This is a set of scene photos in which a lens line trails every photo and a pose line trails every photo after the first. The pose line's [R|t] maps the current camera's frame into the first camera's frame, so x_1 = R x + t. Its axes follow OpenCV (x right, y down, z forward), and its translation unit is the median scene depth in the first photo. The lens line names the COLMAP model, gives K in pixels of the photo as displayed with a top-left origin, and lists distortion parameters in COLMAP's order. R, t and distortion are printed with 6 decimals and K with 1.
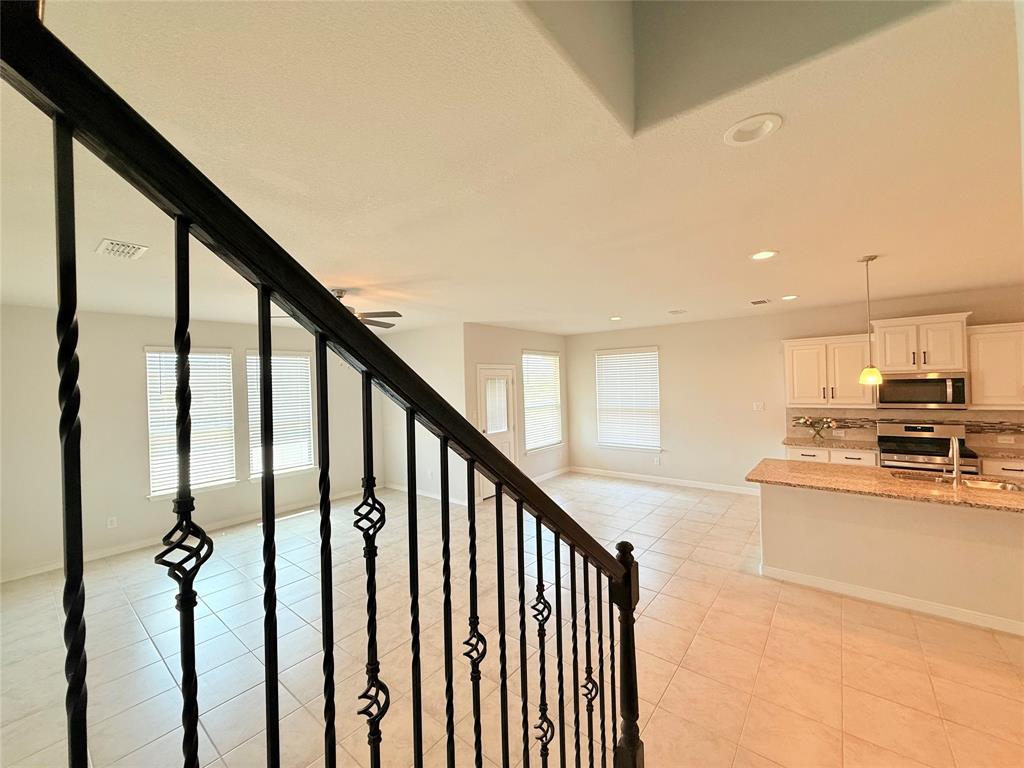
lens RADIAL K [[407.9, 0, 510.0], [0, 407.9, 383.7], [0, 0, 1]] dist [-0.000685, 0.000381]
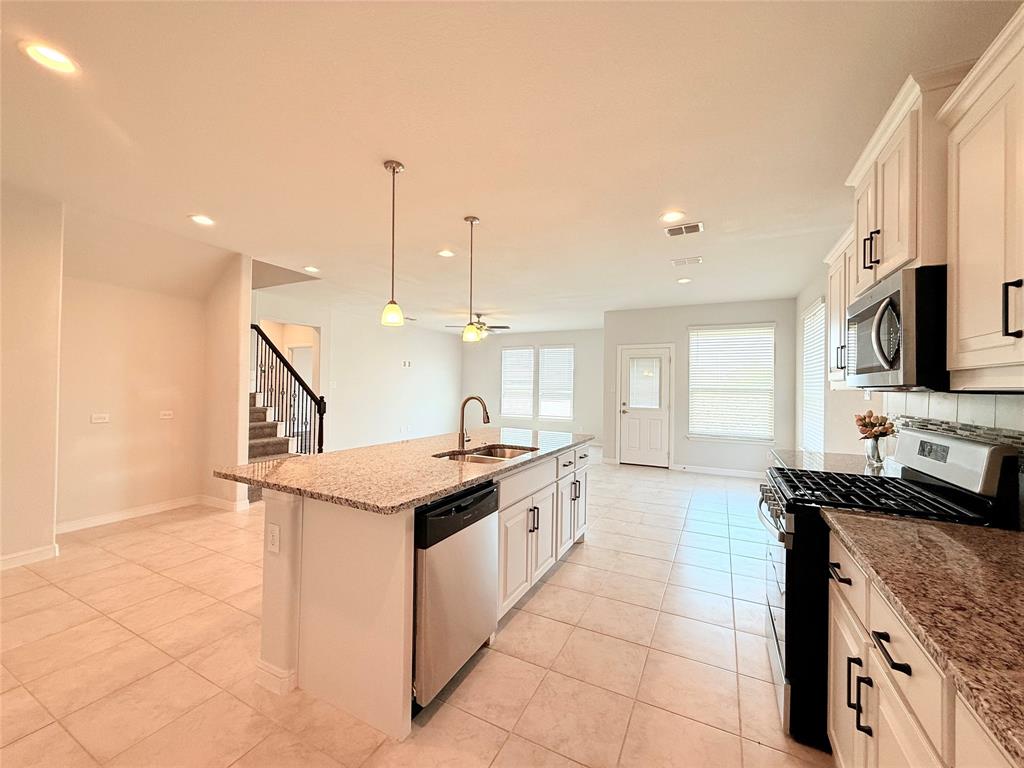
lens RADIAL K [[407.9, 0, 510.0], [0, 407.9, 383.7], [0, 0, 1]] dist [-0.000685, 0.000381]
pose [[0.201454, 0.023576, -0.979214, 1.243669], [-0.020635, 0.999591, 0.019821, 0.055632], [0.979280, 0.016214, 0.201859, 0.577893]]
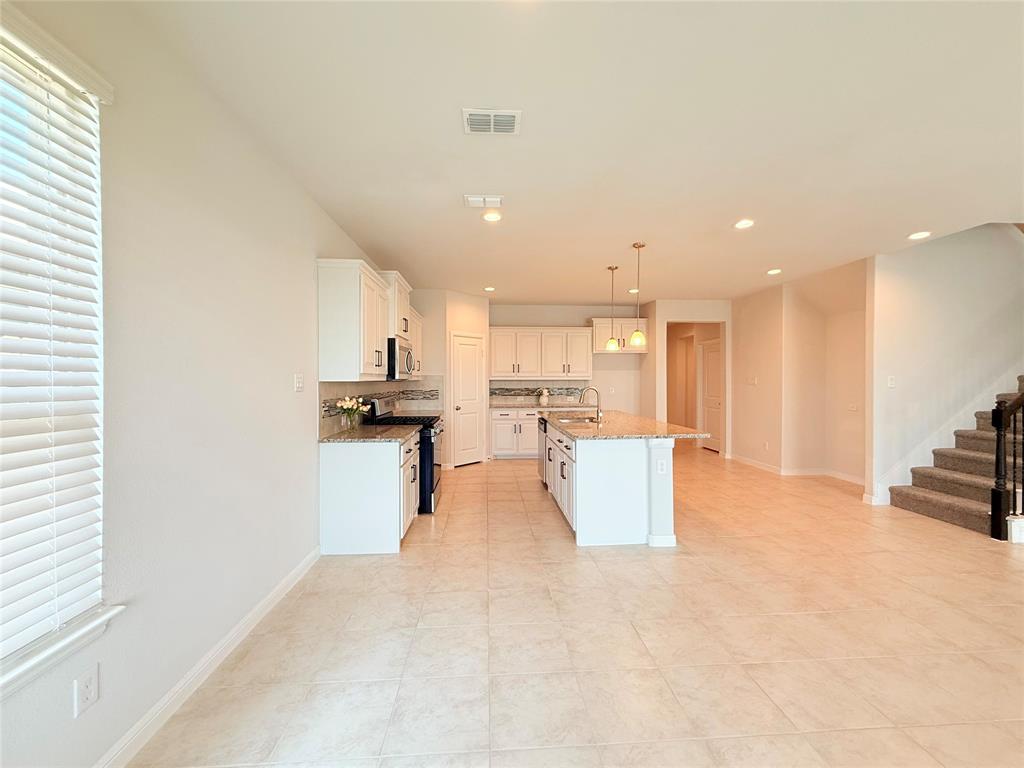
lens RADIAL K [[424.0, 0, 512.9], [0, 424.0, 383.7], [0, 0, 1]] dist [0.000321, -0.000153]
pose [[-0.677529, 0.021466, 0.735183, 0.119056], [0.021363, 0.999727, -0.009502, 0.080984], [-0.735186, 0.009268, -0.677802, 1.410392]]
